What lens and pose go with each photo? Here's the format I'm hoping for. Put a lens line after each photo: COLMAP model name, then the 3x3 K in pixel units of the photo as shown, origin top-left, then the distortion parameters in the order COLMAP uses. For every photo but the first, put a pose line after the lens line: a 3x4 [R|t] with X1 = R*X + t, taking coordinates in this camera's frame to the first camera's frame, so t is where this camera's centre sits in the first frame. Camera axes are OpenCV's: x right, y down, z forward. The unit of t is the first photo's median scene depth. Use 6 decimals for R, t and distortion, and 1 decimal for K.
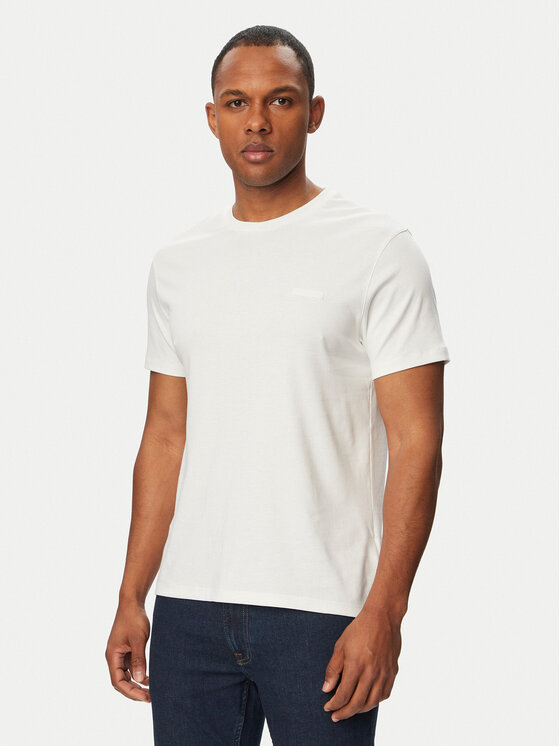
lens RADIAL K [[851.3, 0, 280.0], [0, 851.3, 373.0], [0, 0, 1]] dist [-0.143051, -0.018908]
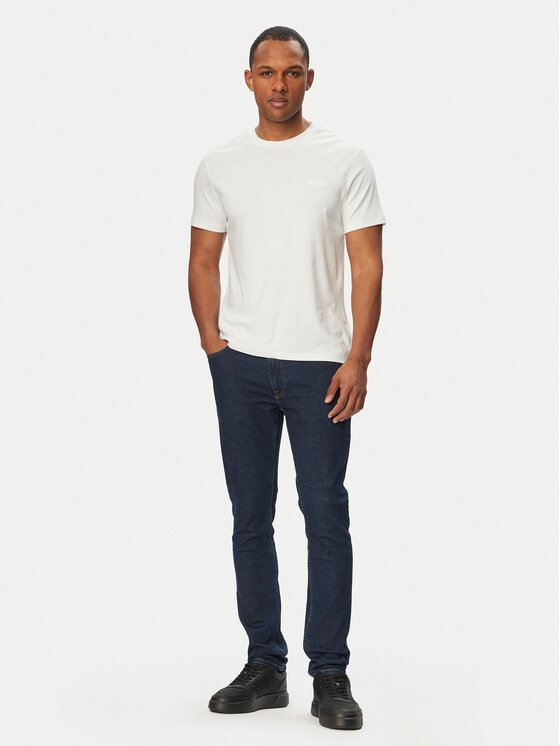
lens RADIAL K [[1343.5, 0, 280.0], [0, 1343.5, 373.0], [0, 0, 1]] dist [-0.414448, 0.083170]
pose [[0.964337, -0.031362, 0.262814, -0.749903], [0.006244, 0.995374, 0.095868, 0.028125], [-0.264605, -0.090808, 0.960072, -1.630951]]
